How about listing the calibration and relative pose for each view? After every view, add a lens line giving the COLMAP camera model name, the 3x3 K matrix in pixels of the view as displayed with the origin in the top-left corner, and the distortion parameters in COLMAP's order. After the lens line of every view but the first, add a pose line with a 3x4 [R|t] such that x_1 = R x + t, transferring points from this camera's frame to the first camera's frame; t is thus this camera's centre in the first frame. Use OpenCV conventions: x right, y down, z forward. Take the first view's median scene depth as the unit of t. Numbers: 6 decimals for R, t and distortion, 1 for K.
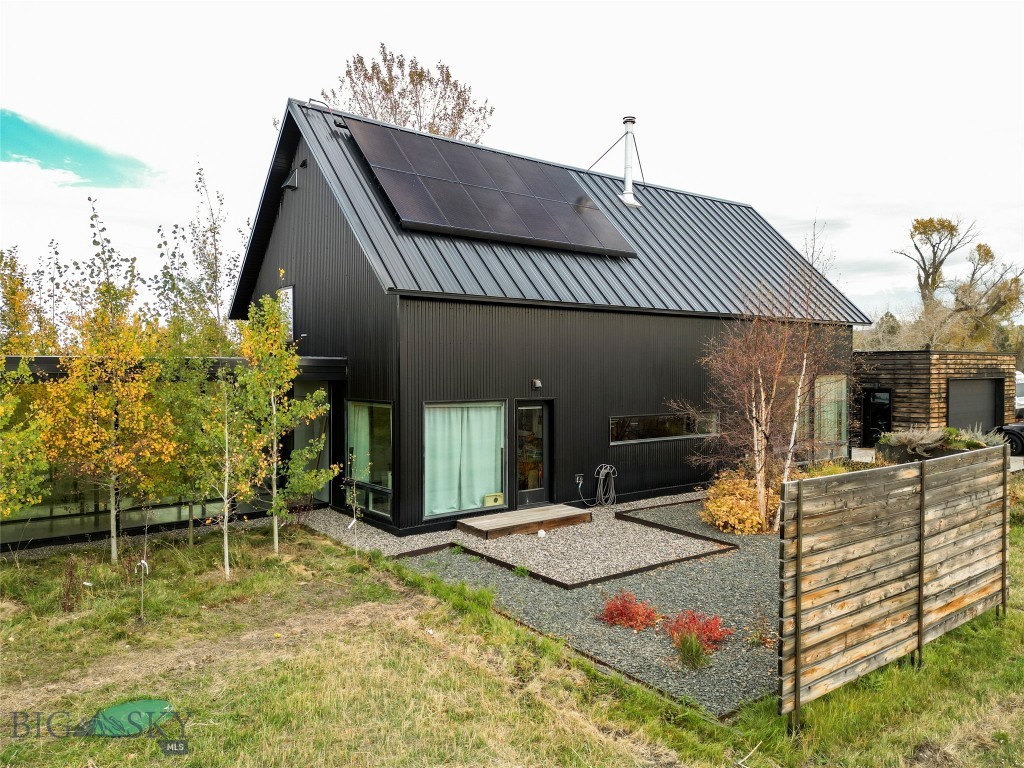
lens RADIAL K [[724.3, 0, 512.0], [0, 724.3, 384.0], [0, 0, 1]] dist [0.104411, -0.115656]
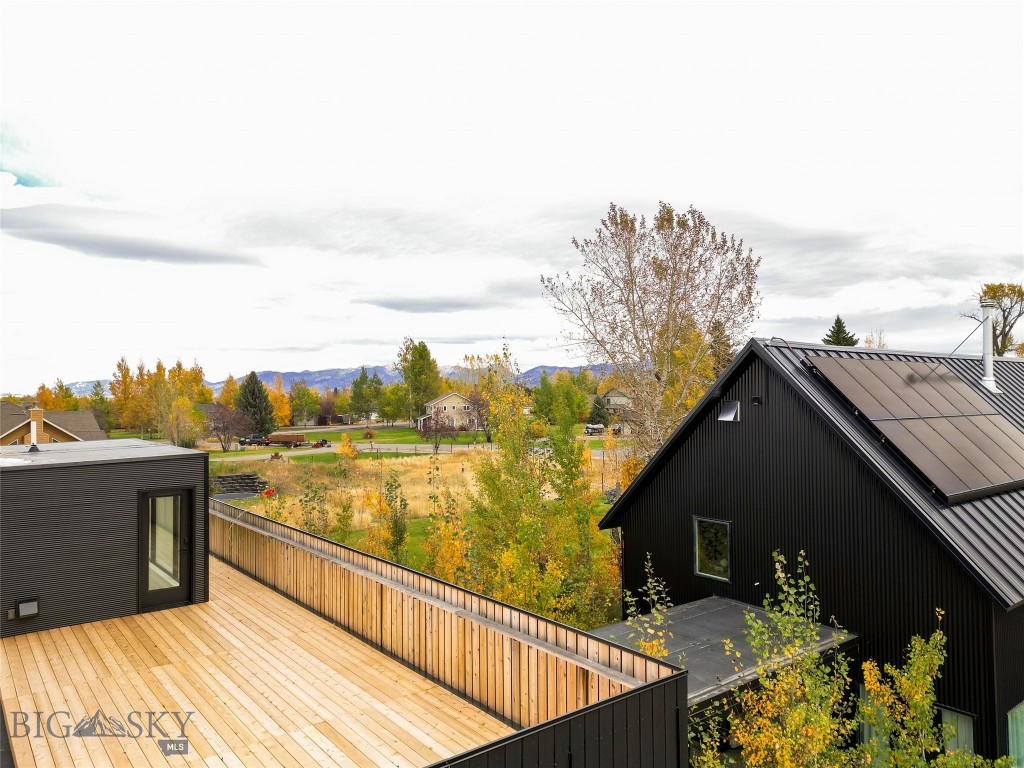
lens RADIAL K [[713.7, 0, 510.3], [0, 713.7, 387.1], [0, 0, 1]] dist [0.092680, -0.093057]
pose [[0.999971, -0.005930, 0.004716, -0.669163], [0.006094, 0.999349, -0.035558, -0.319194], [-0.004502, 0.035585, 0.999357, 0.091081]]
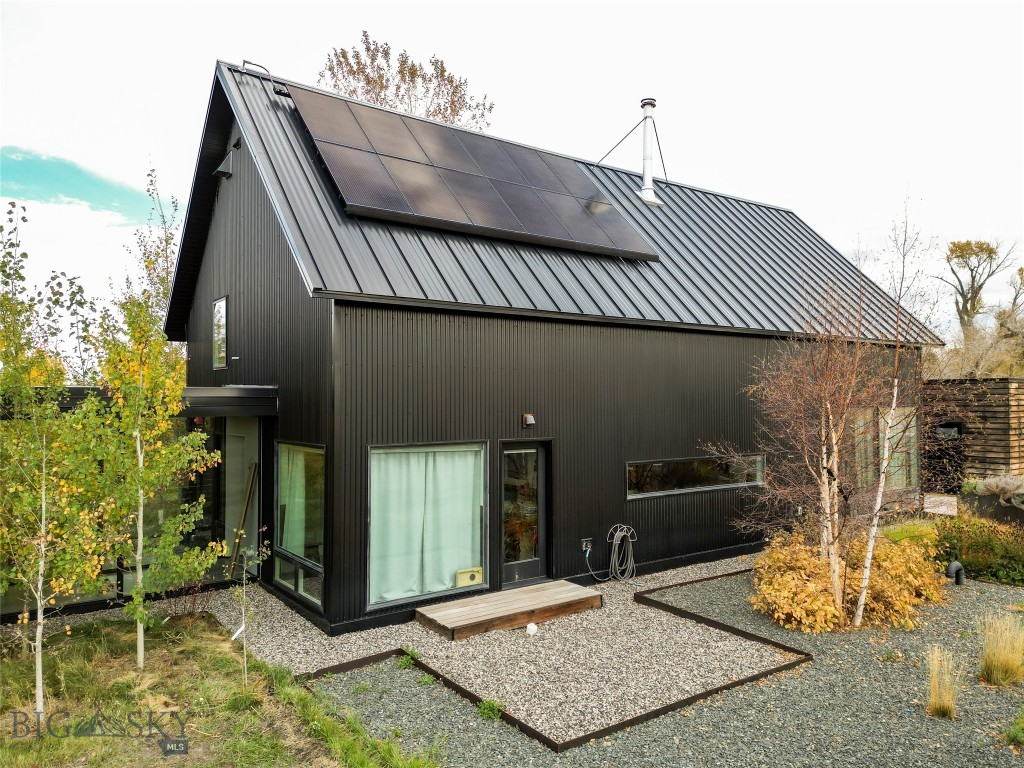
lens RADIAL K [[729.1, 0, 512.0], [0, 729.1, 384.0], [0, 0, 1]] dist [0.079688, -0.077146]
pose [[0.999622, -0.001976, -0.027428, 0.038975], [0.000827, 0.999125, -0.041816, -0.006235], [0.027487, 0.041777, 0.998749, 0.243345]]
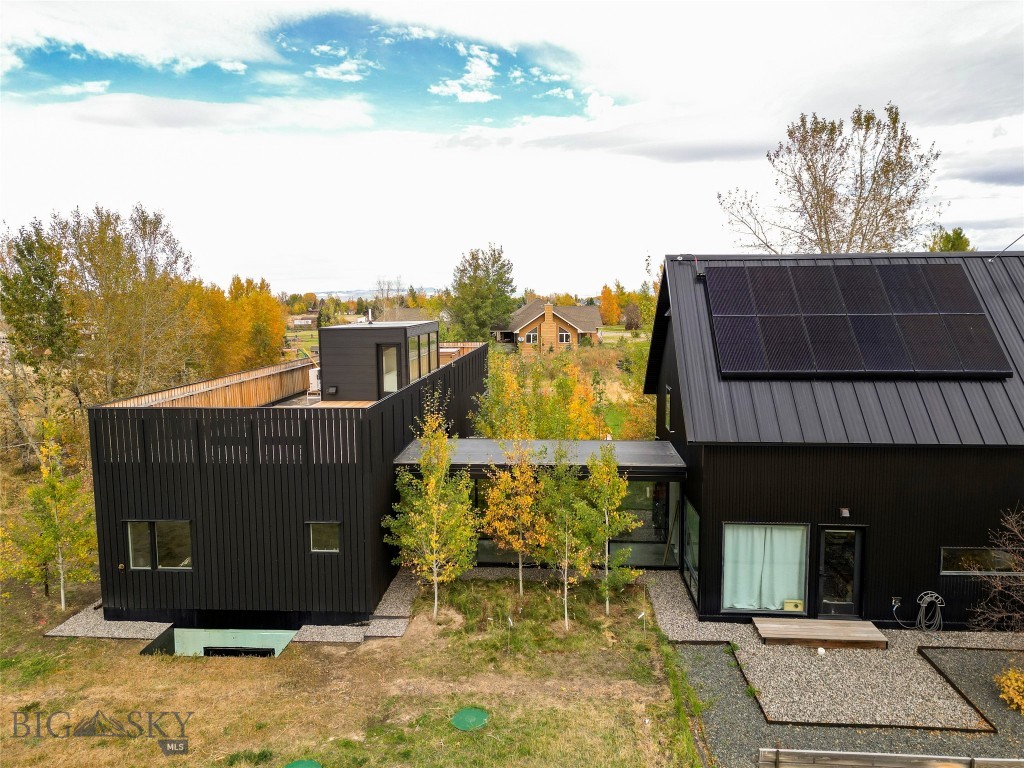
lens RADIAL K [[723.0, 0, 514.7], [0, 723.0, 388.0], [0, 0, 1]] dist [0.090578, -0.081931]
pose [[0.751534, 0.078916, -0.654957, 0.386322], [-0.010774, 0.994155, 0.107424, -0.313775], [0.659607, -0.073676, 0.747991, -0.165906]]
